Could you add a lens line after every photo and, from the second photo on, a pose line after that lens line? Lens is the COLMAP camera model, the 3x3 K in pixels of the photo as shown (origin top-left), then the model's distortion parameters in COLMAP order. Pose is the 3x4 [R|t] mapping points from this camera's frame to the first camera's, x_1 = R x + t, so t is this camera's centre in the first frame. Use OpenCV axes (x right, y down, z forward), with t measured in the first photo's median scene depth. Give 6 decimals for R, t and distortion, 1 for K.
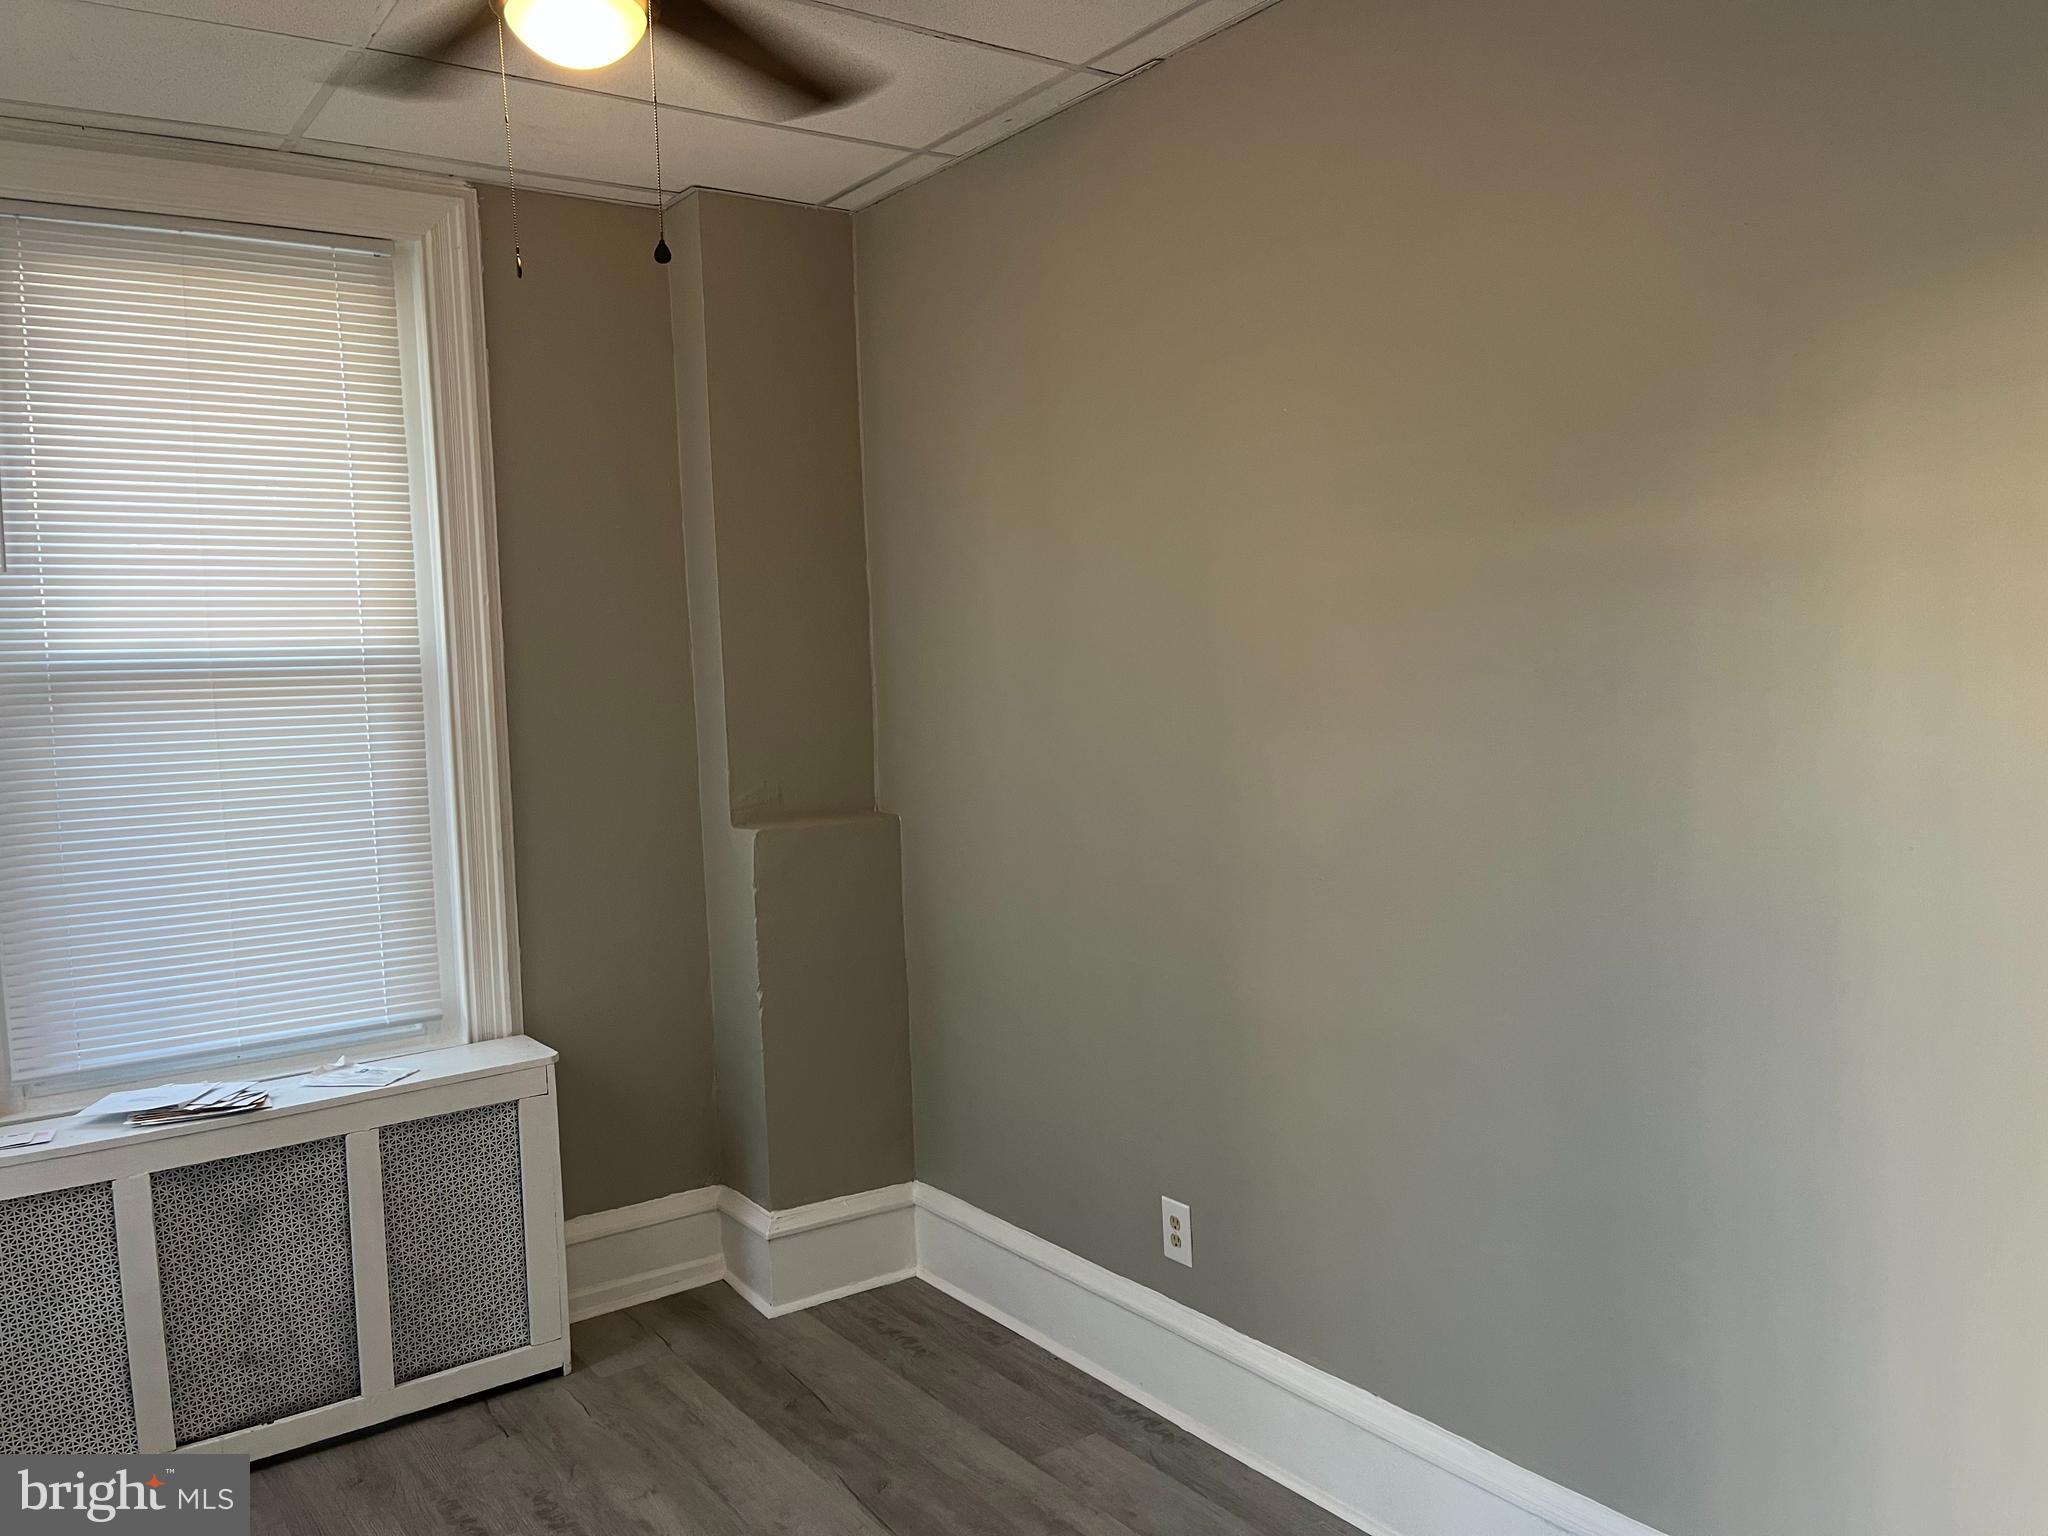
lens RADIAL K [[1573.0, 0, 1024.0], [0, 1573.0, 768.0], [0, 0, 1]] dist [0.067440, -0.071638]
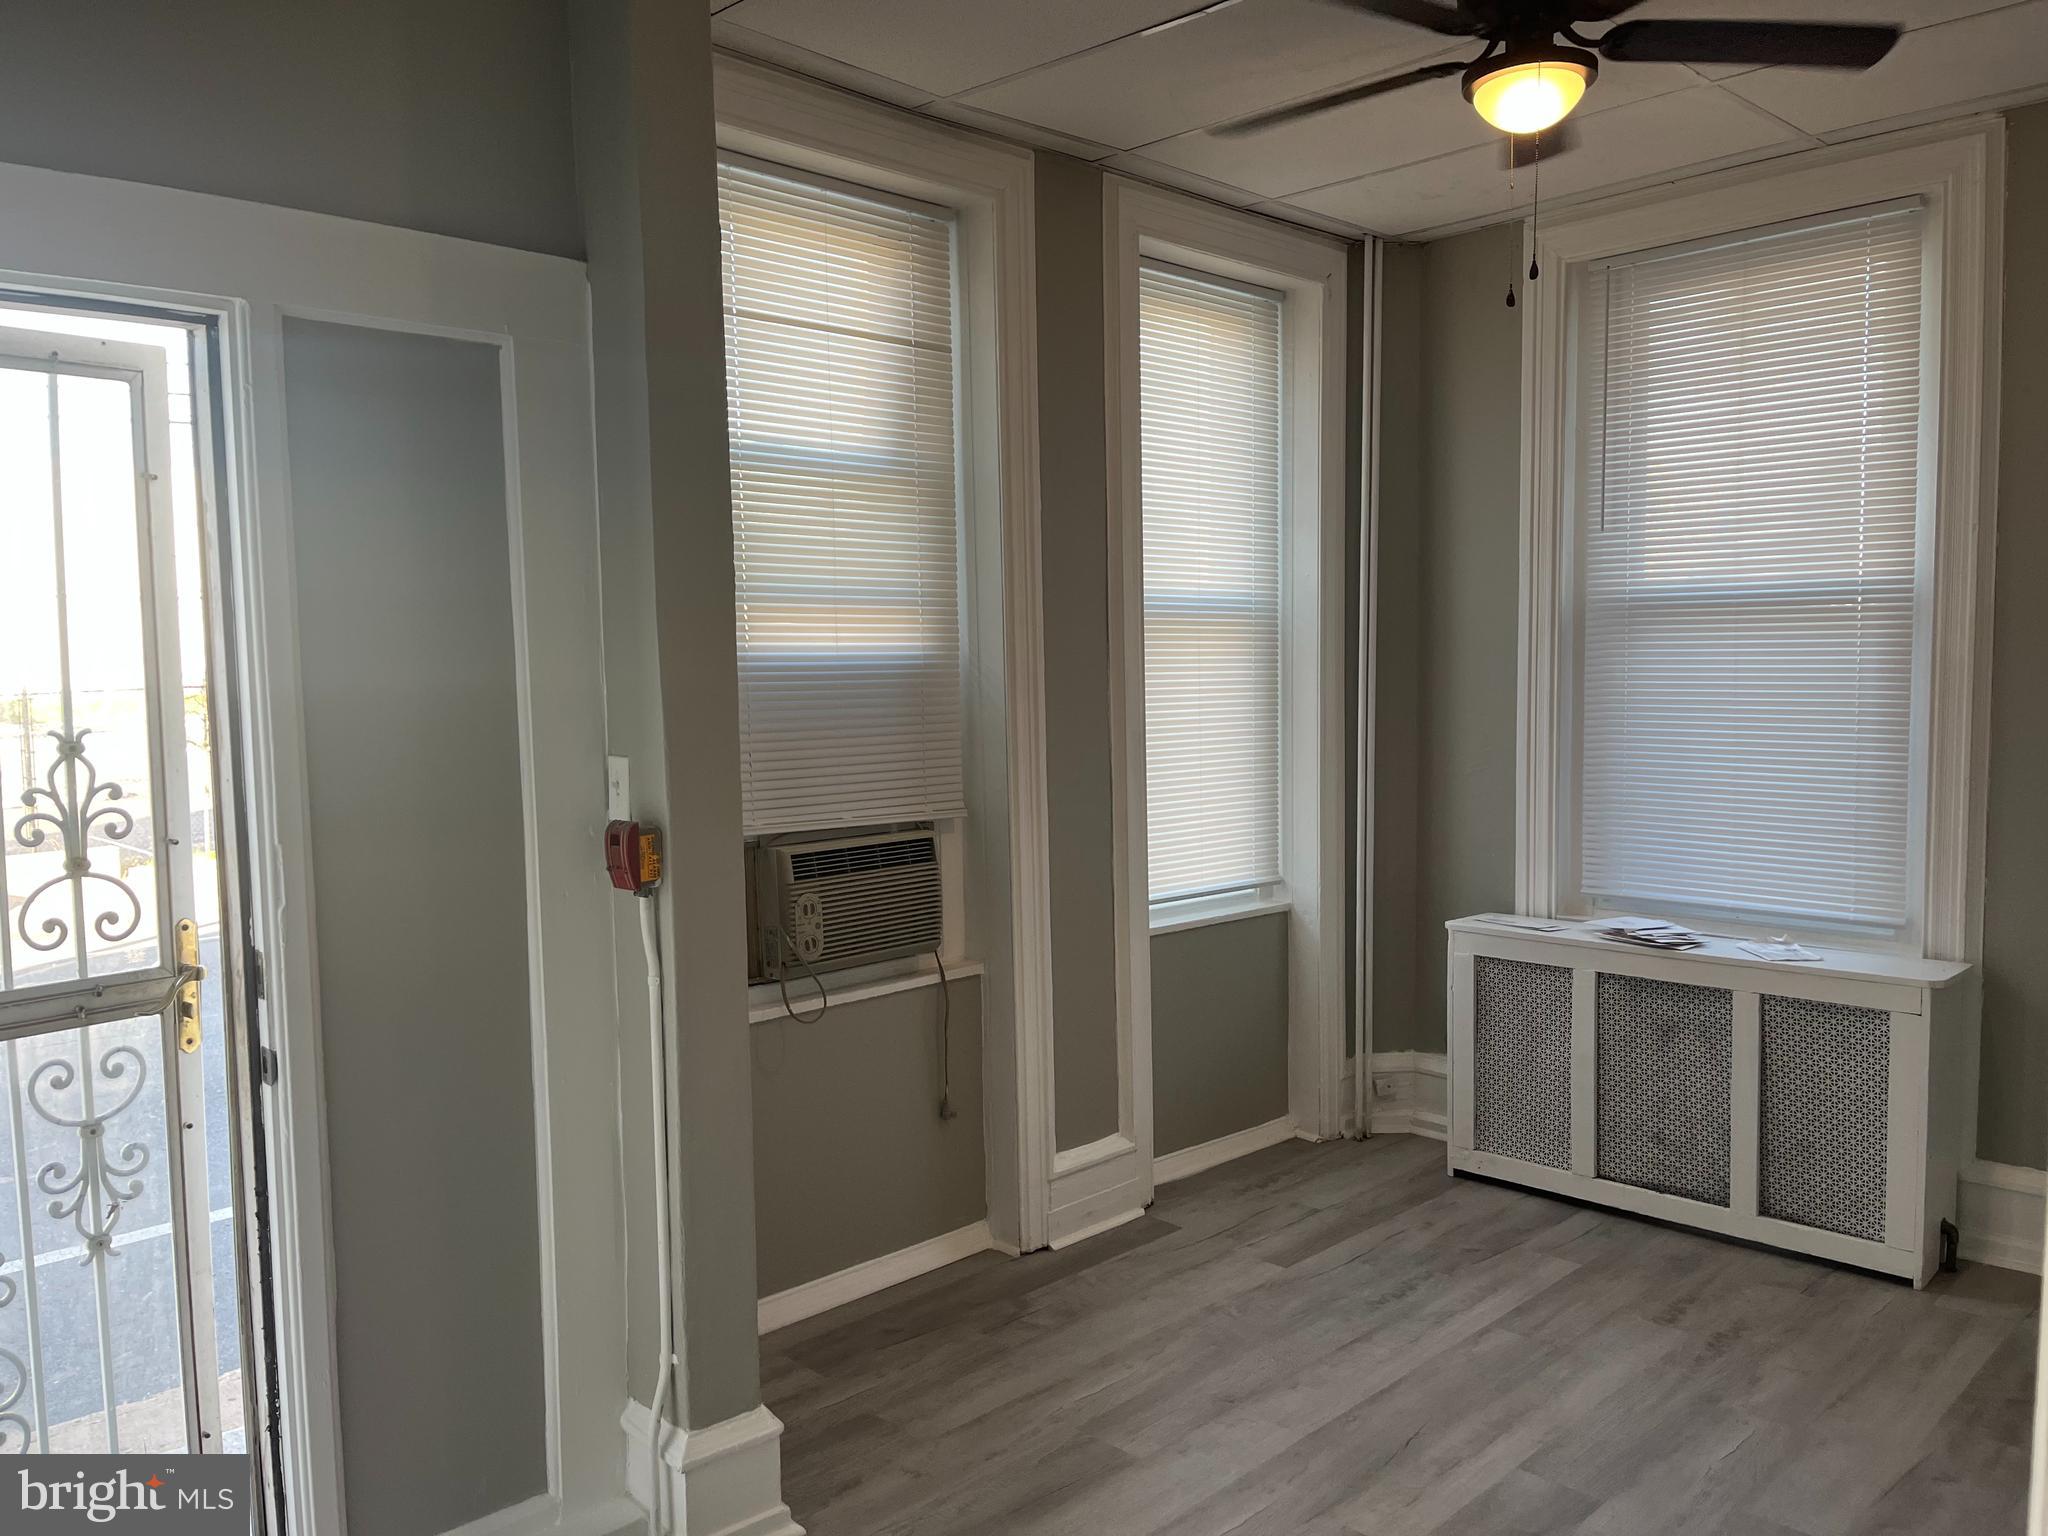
lens RADIAL K [[1564.9, 0, 1027.4], [0, 1564.9, 765.6], [0, 0, 1]] dist [0.065122, -0.064068]
pose [[0.159671, 0.106046, -0.981458, 0.633667], [-0.052186, 0.993730, 0.098882, -0.027872], [0.985790, 0.035430, 0.164204, 0.271351]]
